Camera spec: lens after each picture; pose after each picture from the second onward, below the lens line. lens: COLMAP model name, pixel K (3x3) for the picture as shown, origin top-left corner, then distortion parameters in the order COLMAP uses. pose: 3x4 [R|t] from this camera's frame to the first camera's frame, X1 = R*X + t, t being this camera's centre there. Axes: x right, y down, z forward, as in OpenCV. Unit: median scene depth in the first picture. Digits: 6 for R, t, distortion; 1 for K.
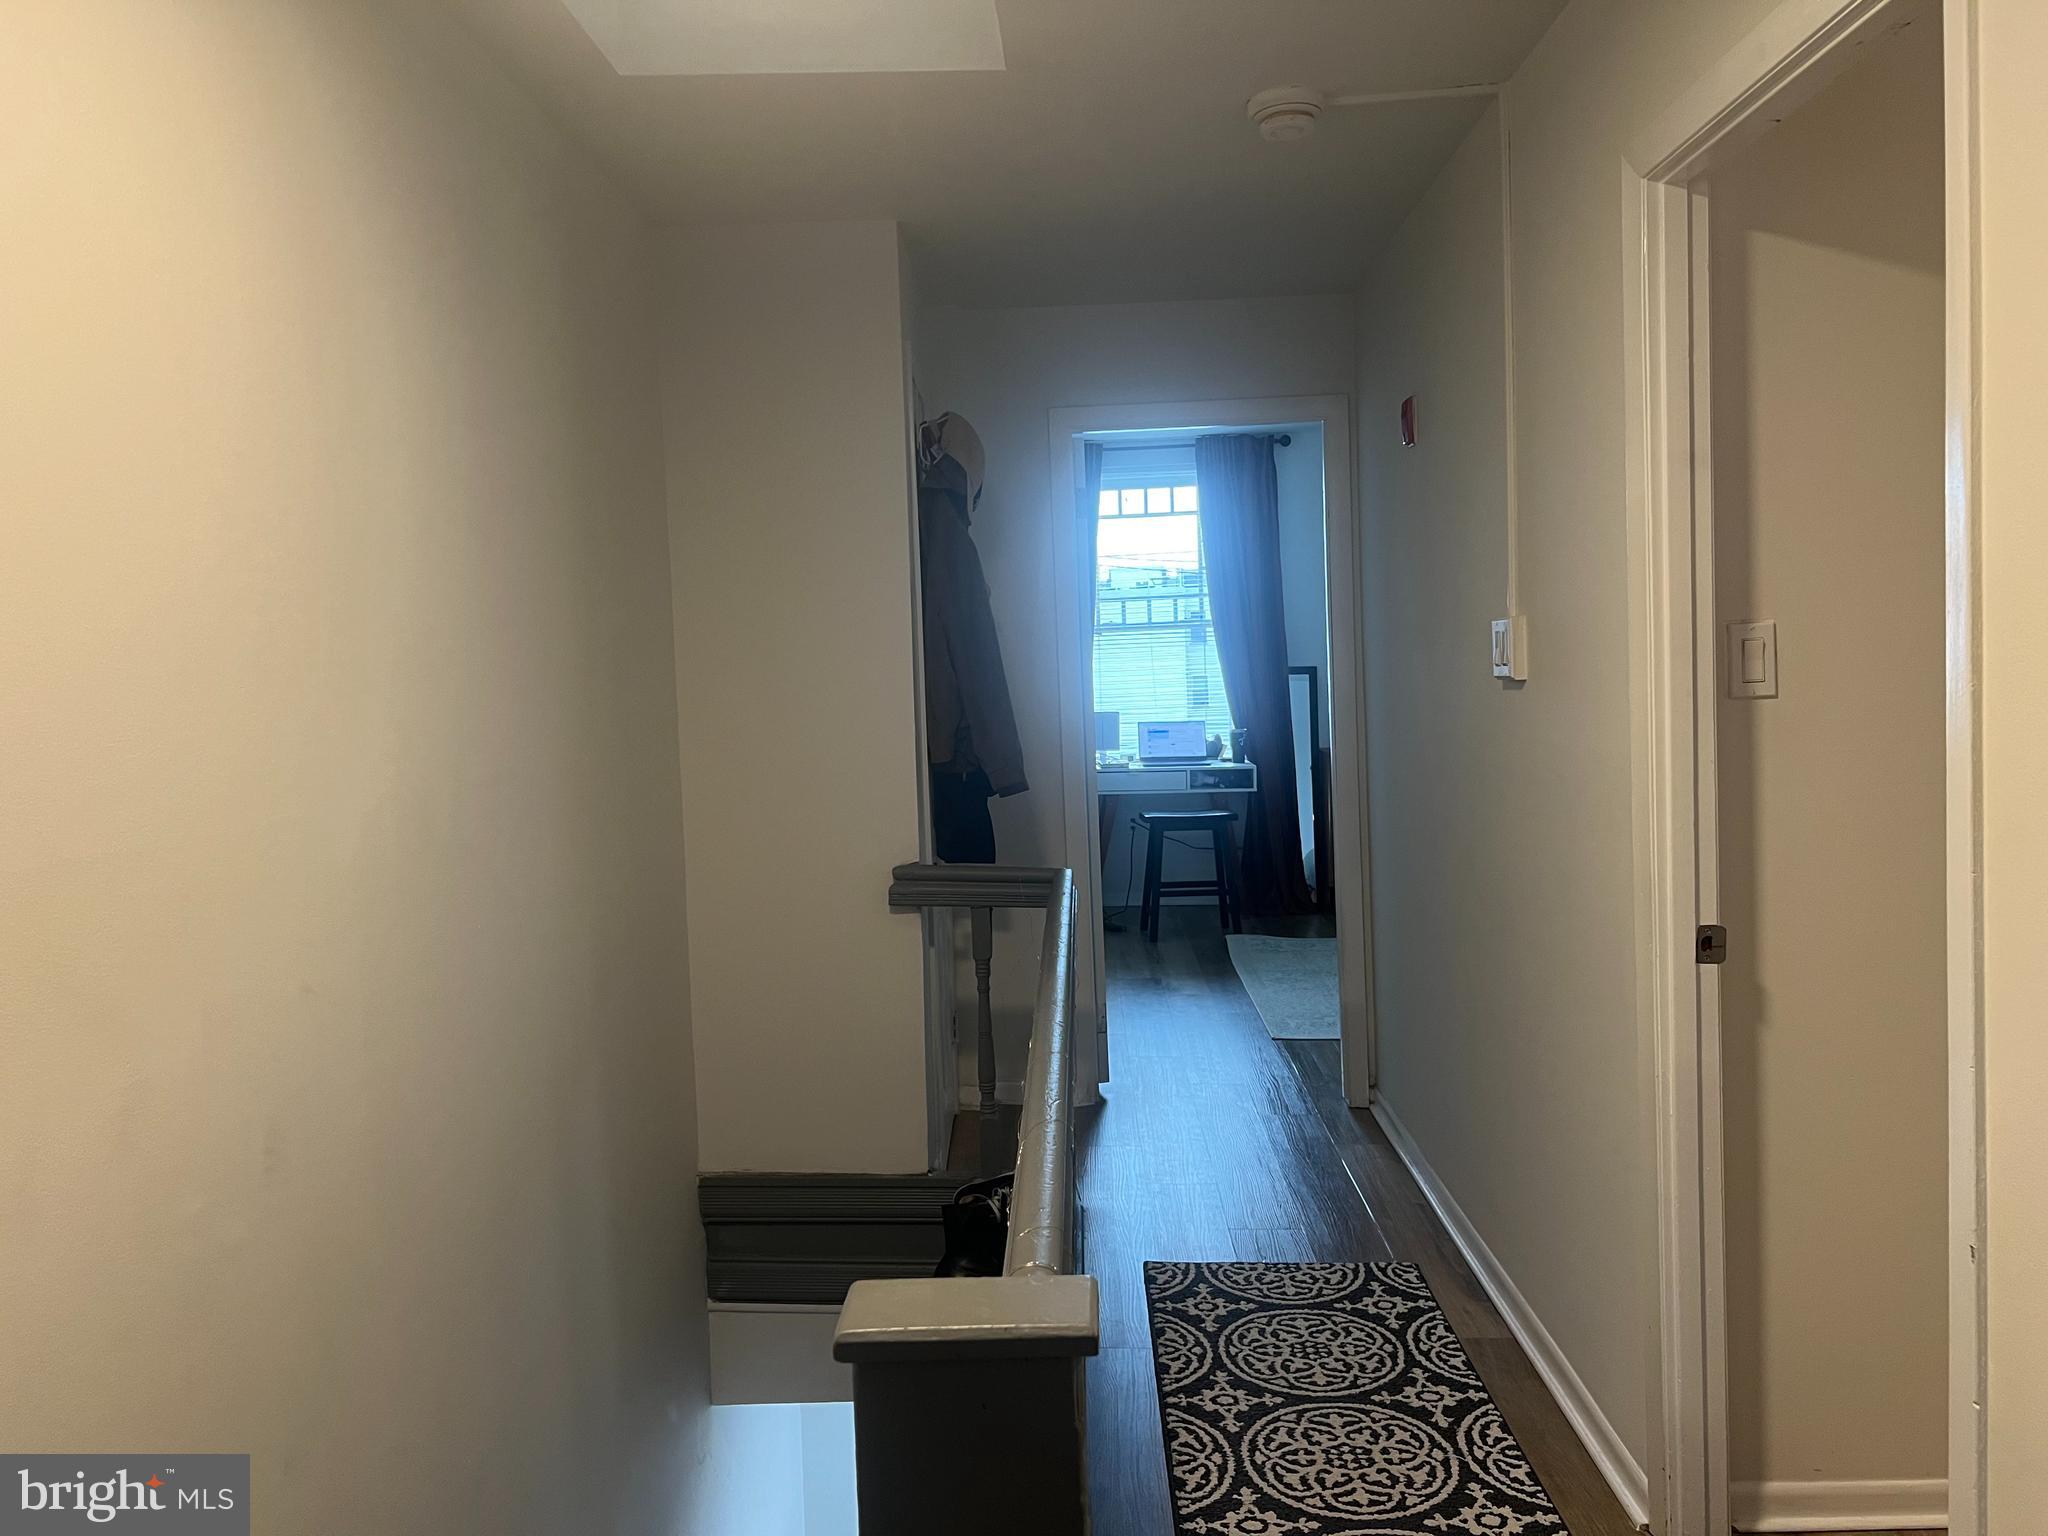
lens RADIAL K [[1516.8, 0, 1024.0], [0, 1516.8, 768.0], [0, 0, 1]] dist [0.005684, 0.001618]
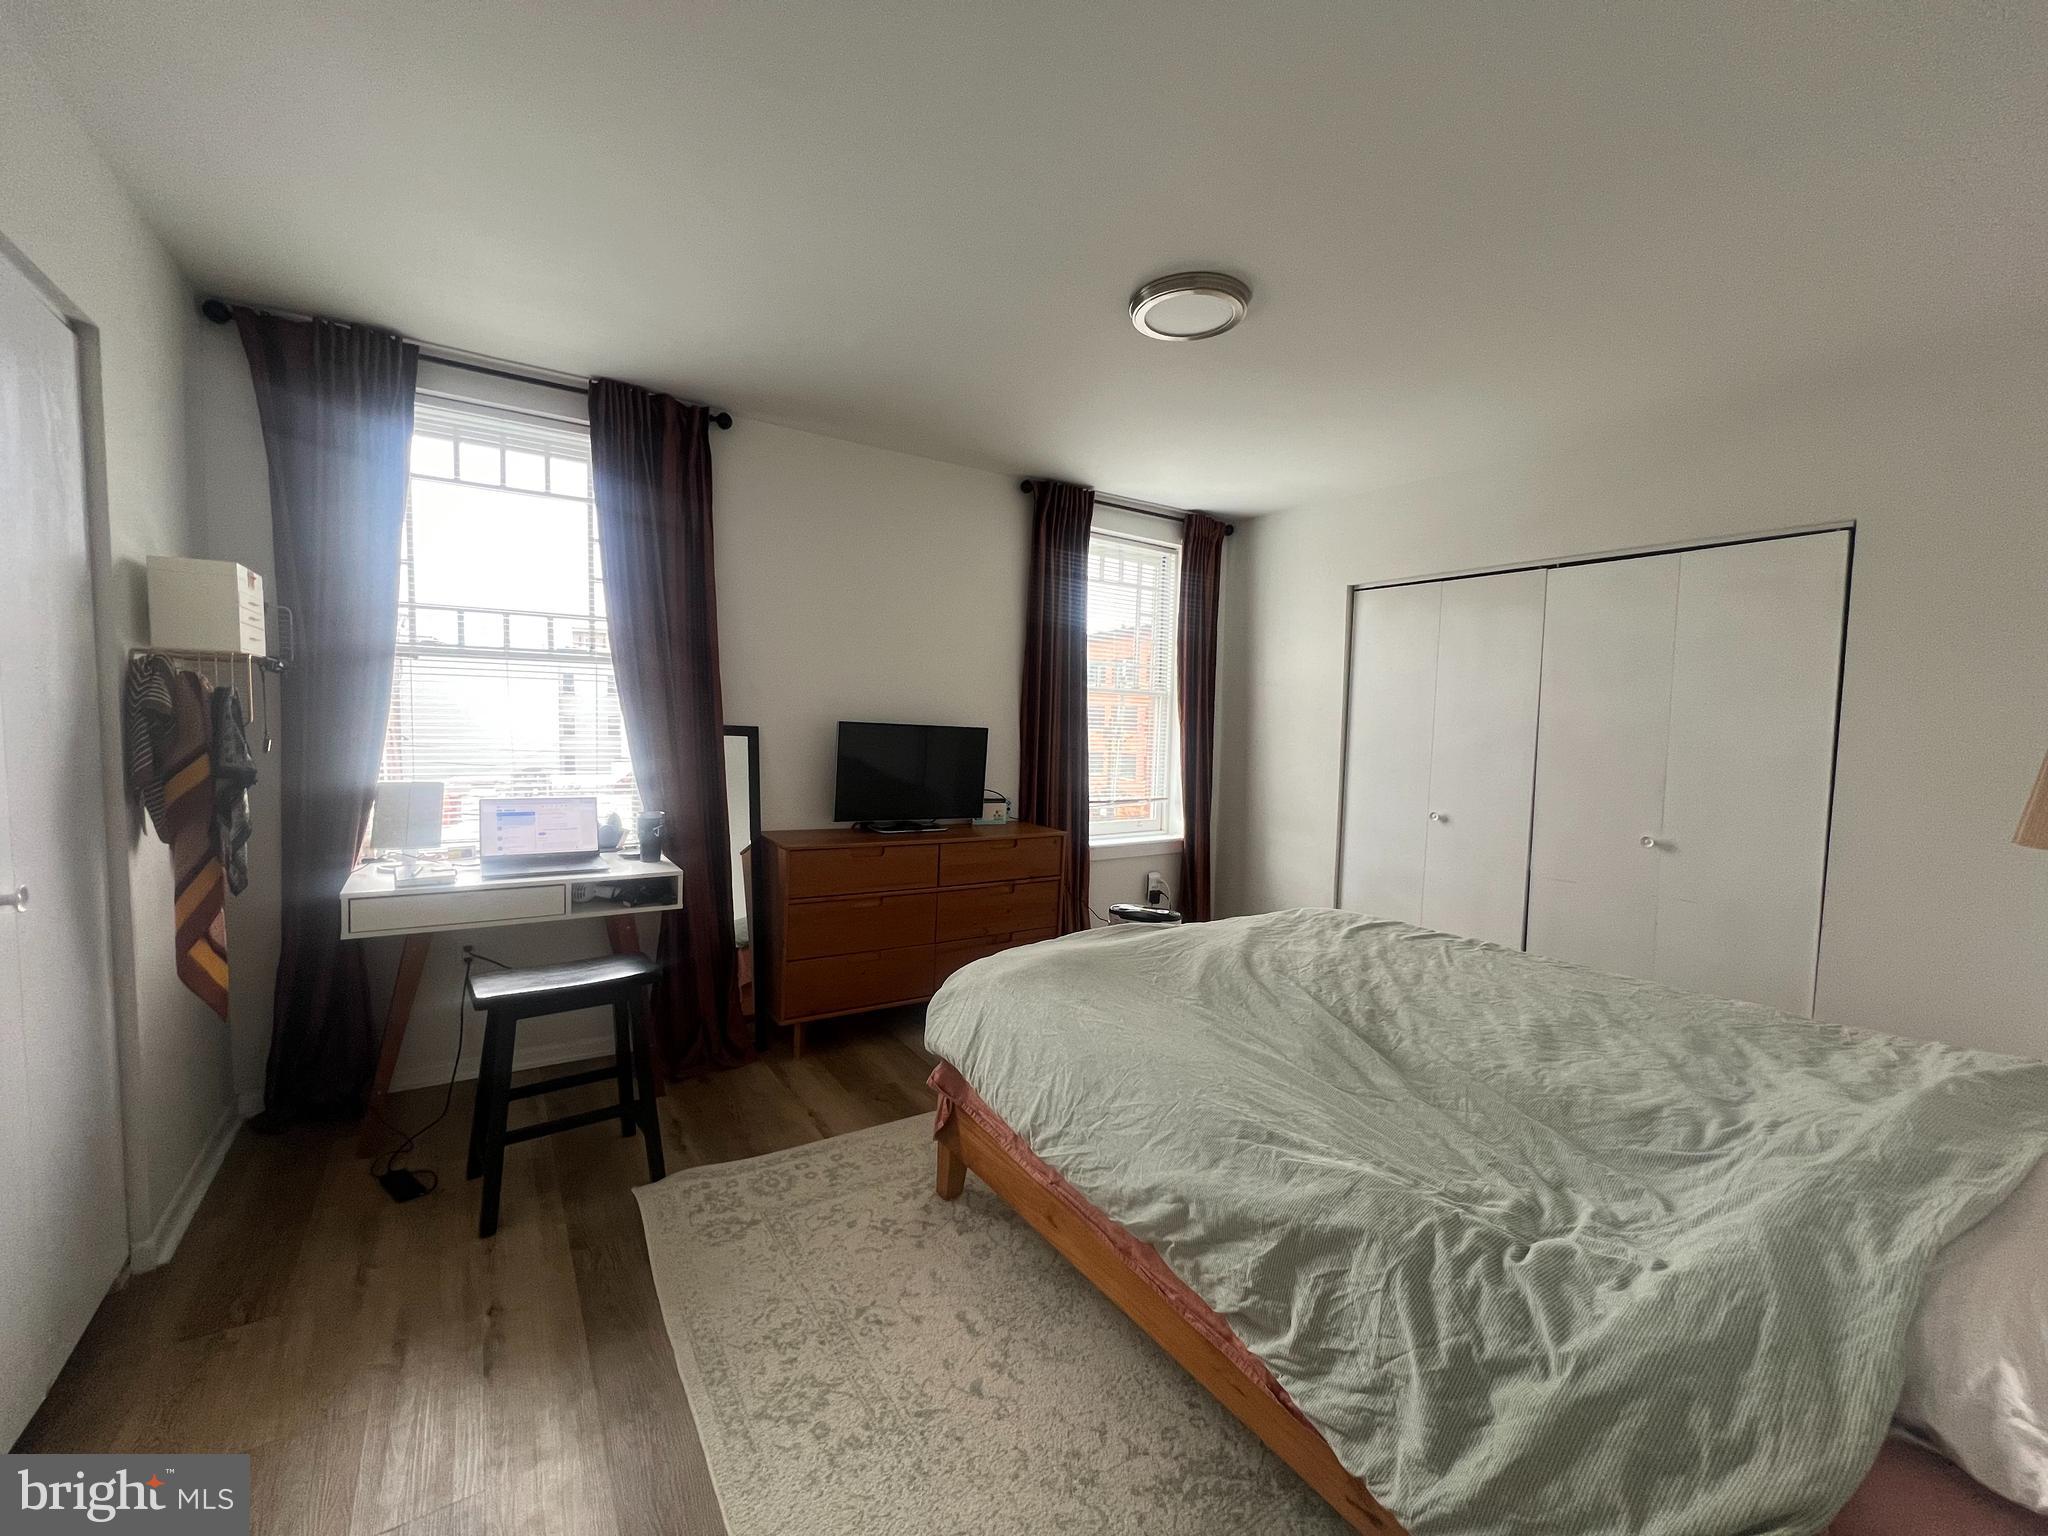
lens RADIAL K [[813.1, 0, 1016.7], [0, 813.1, 768.3], [0, 0, 1]] dist [0.000280, 0.000005]
pose [[0.814631, 0.017793, 0.579707, 0.168857], [-0.015174, 0.999841, -0.009365, -0.120969], [-0.579782, -0.001168, 0.814771, 1.636235]]
